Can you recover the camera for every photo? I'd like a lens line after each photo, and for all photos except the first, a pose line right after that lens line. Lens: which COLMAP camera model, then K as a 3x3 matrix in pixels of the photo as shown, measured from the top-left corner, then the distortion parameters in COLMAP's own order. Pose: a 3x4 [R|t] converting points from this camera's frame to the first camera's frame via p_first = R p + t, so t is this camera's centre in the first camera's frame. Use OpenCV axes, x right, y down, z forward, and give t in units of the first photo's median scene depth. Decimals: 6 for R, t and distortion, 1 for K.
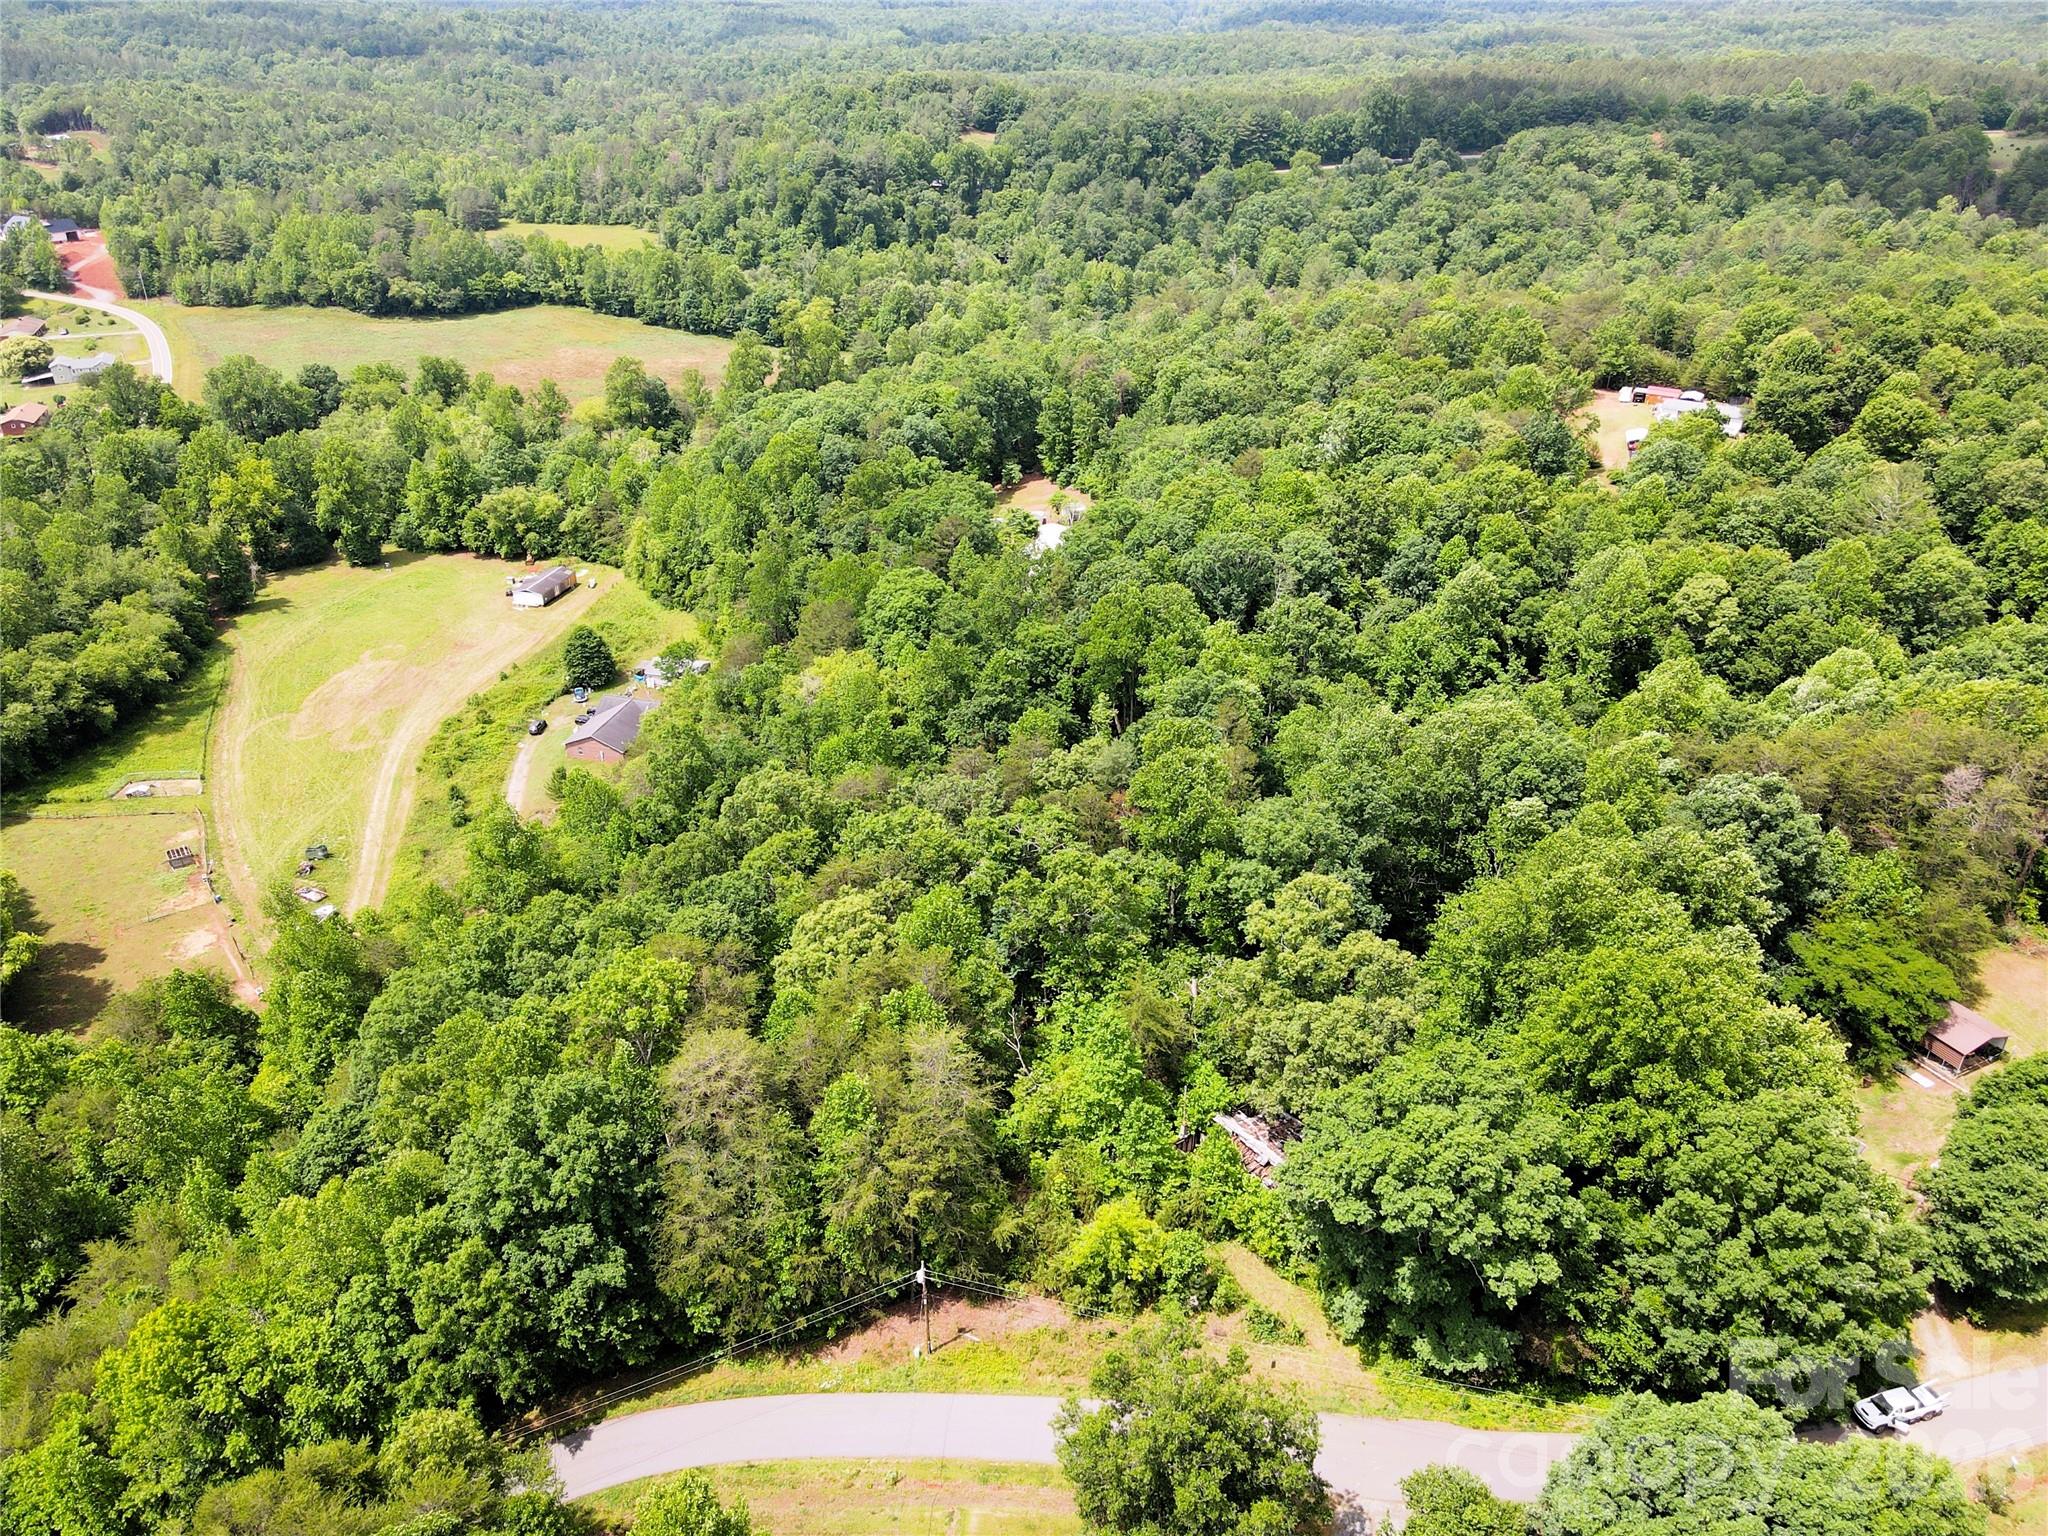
lens RADIAL K [[1482.1, 0, 1019.8], [0, 1482.1, 770.3], [0, 0, 1]] dist [0.013927, -0.005135]
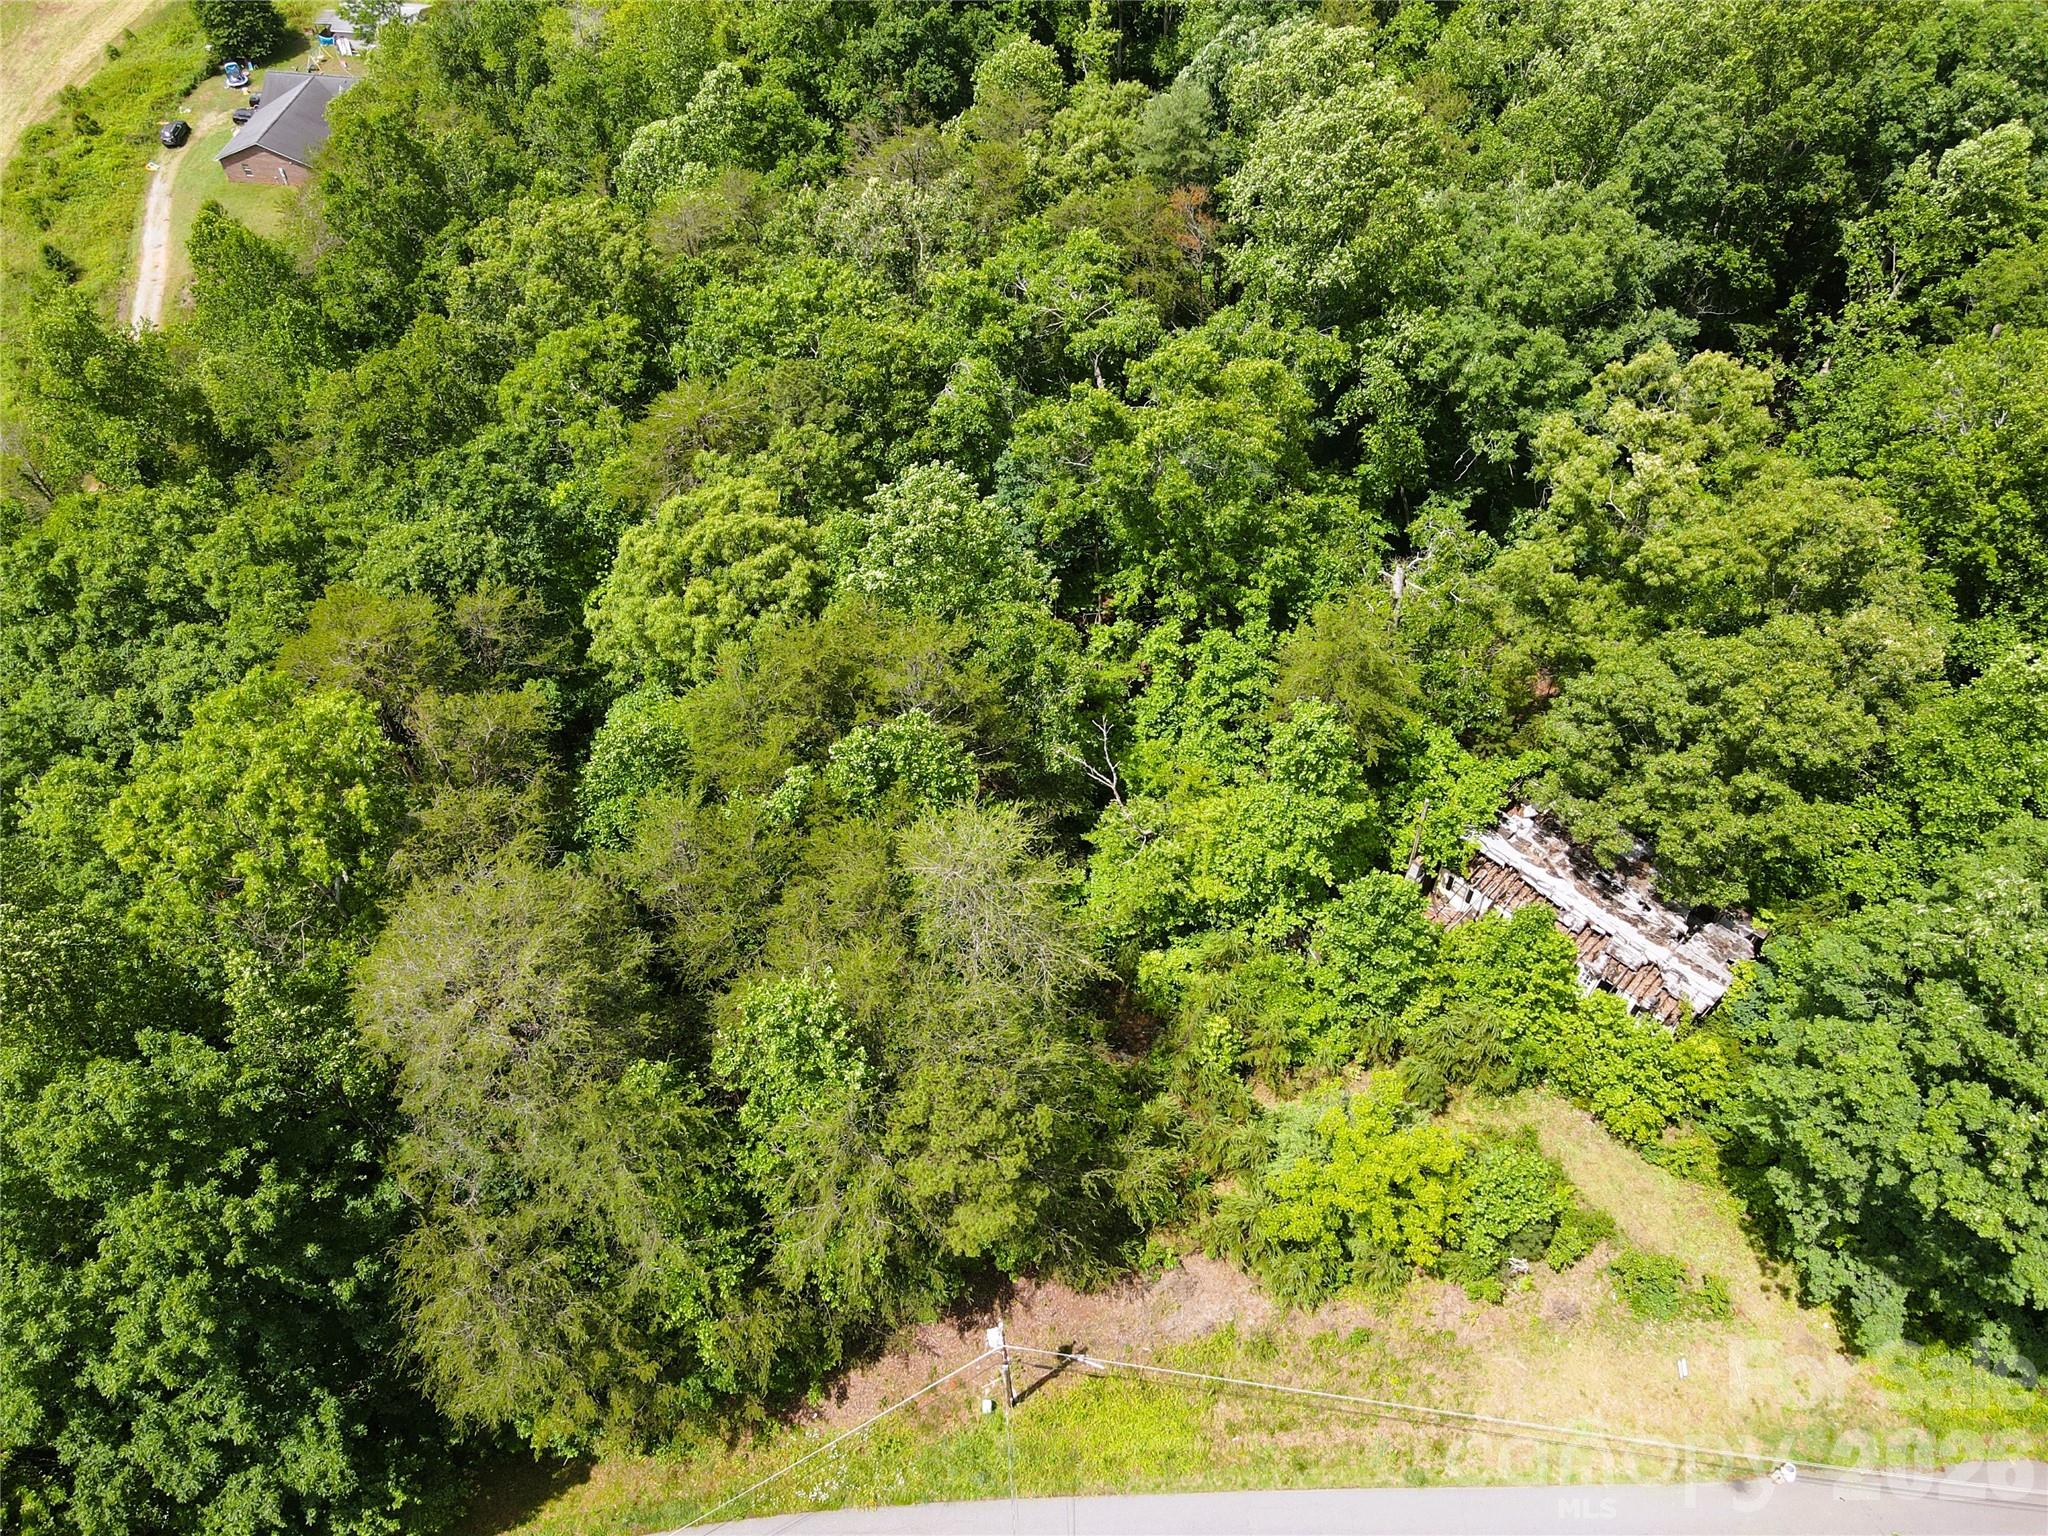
lens RADIAL K [[1514.7, 0, 1018.5], [0, 1514.7, 772.3], [0, 0, 1]] dist [0.005158, 0.002706]
pose [[0.993174, -0.099938, 0.060155, -0.026888], [0.068891, 0.918709, 0.388881, -0.005463], [-0.094129, -0.382082, 0.919322, 0.235416]]
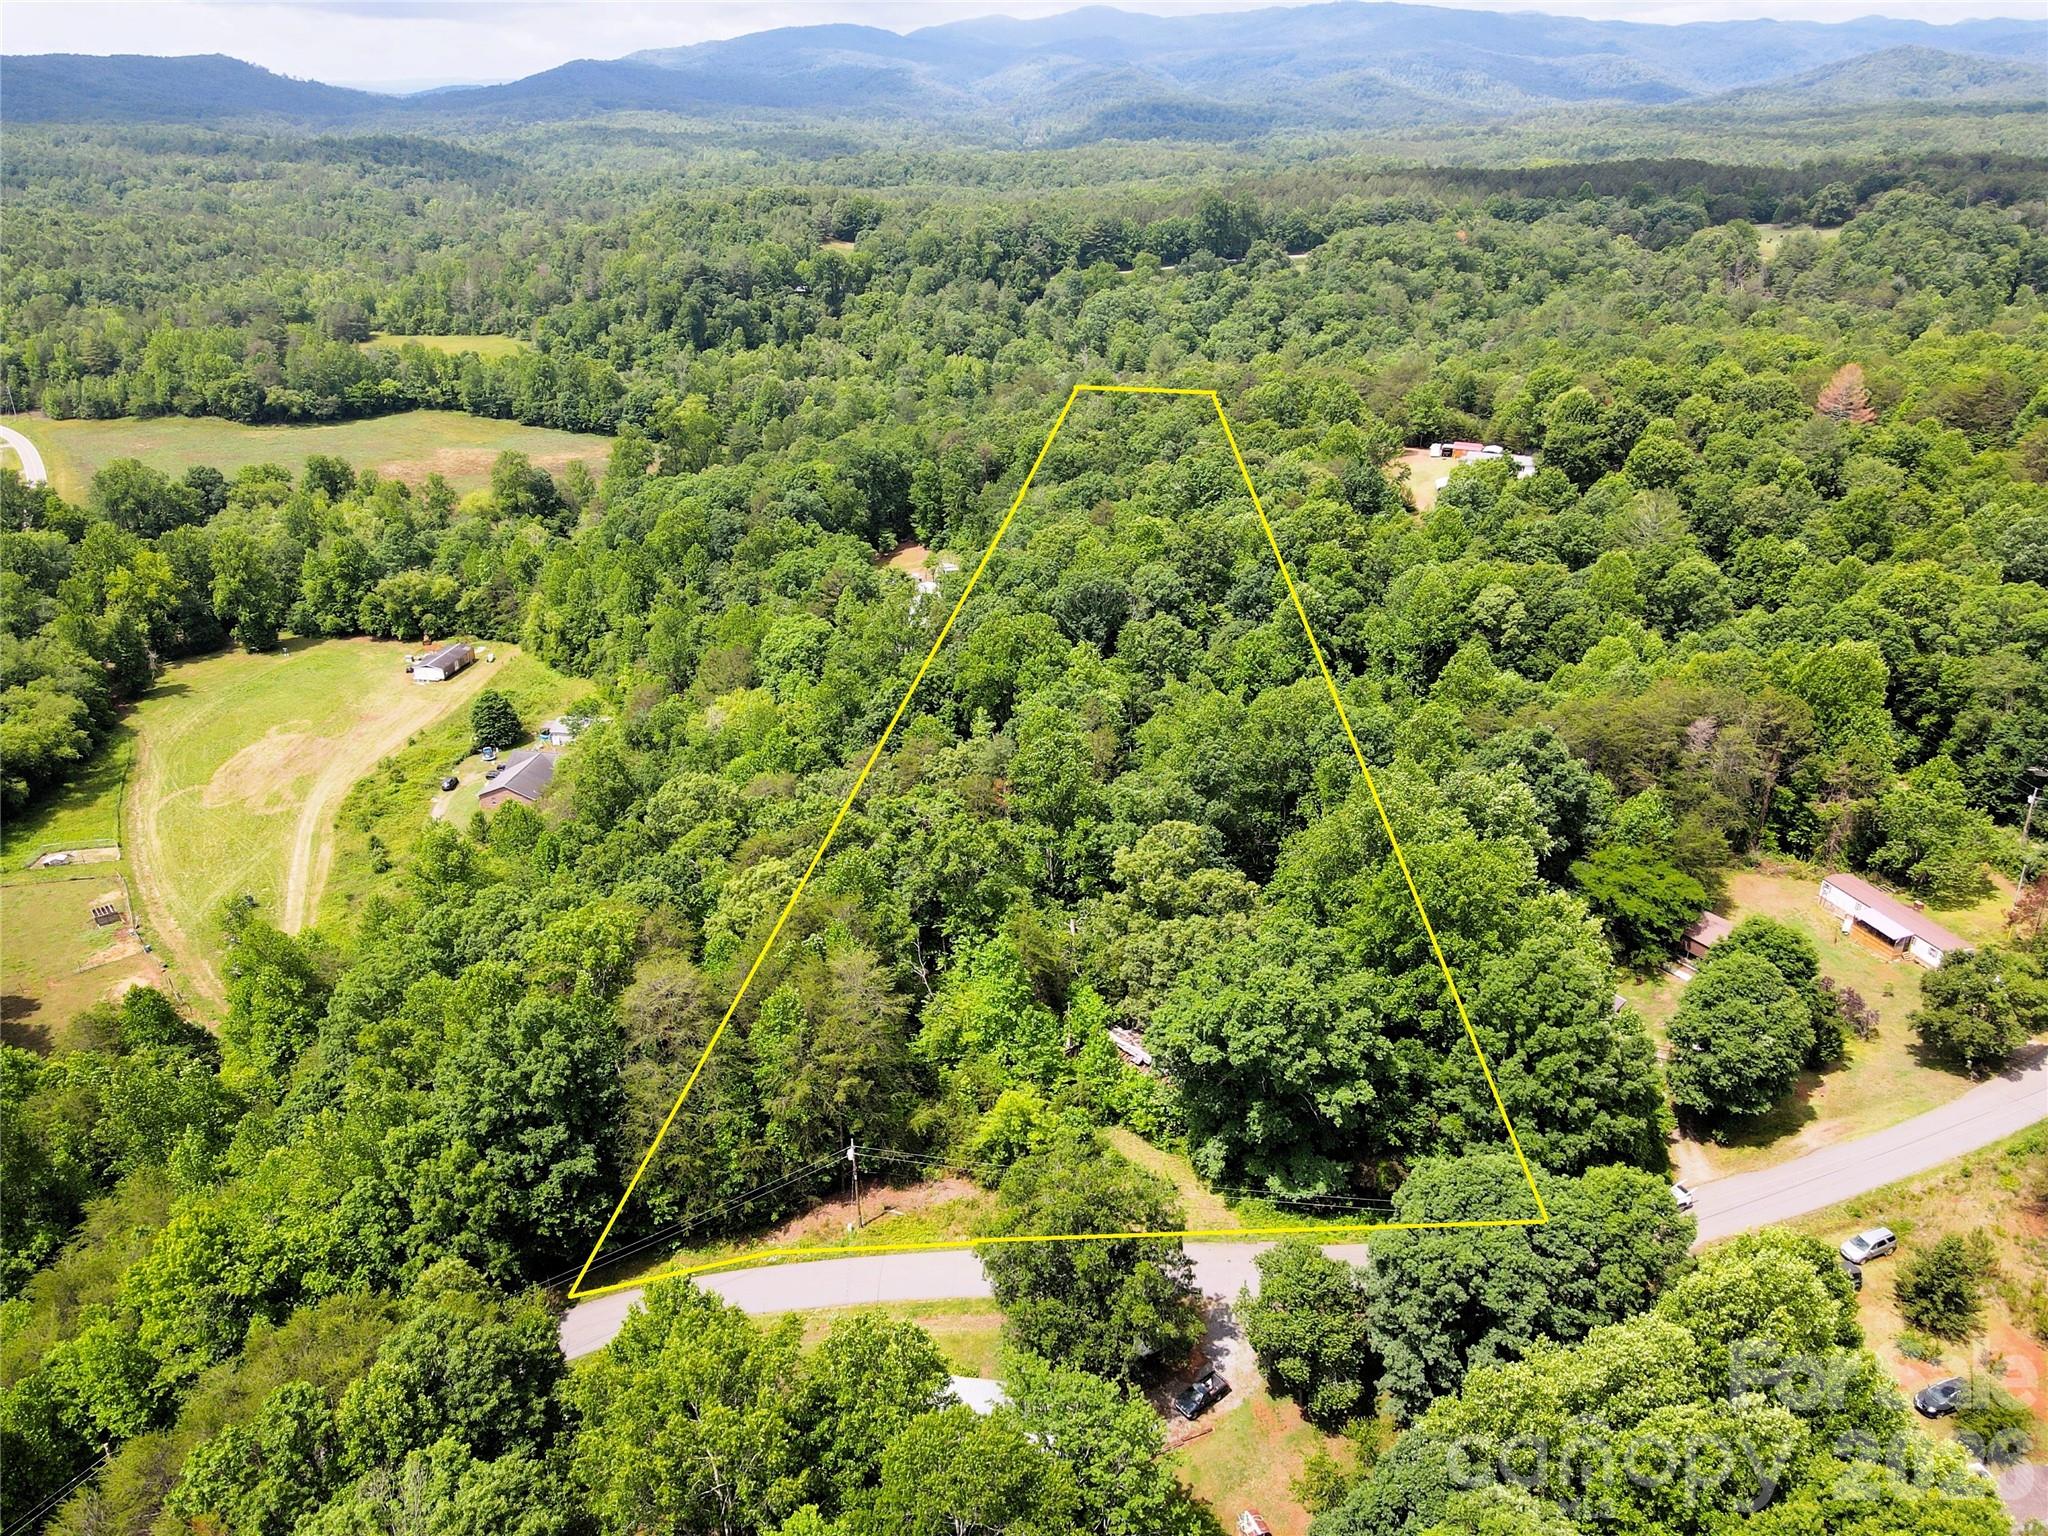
lens RADIAL K [[1478.4, 0, 1021.5], [0, 1478.4, 771.7], [0, 0, 1]] dist [0.007471, 0.008892]
pose [[0.995555, -0.046286, 0.082027, -0.005617], [0.051516, 0.996694, -0.062833, 0.045699], [-0.078847, 0.066779, 0.994647, -0.072912]]
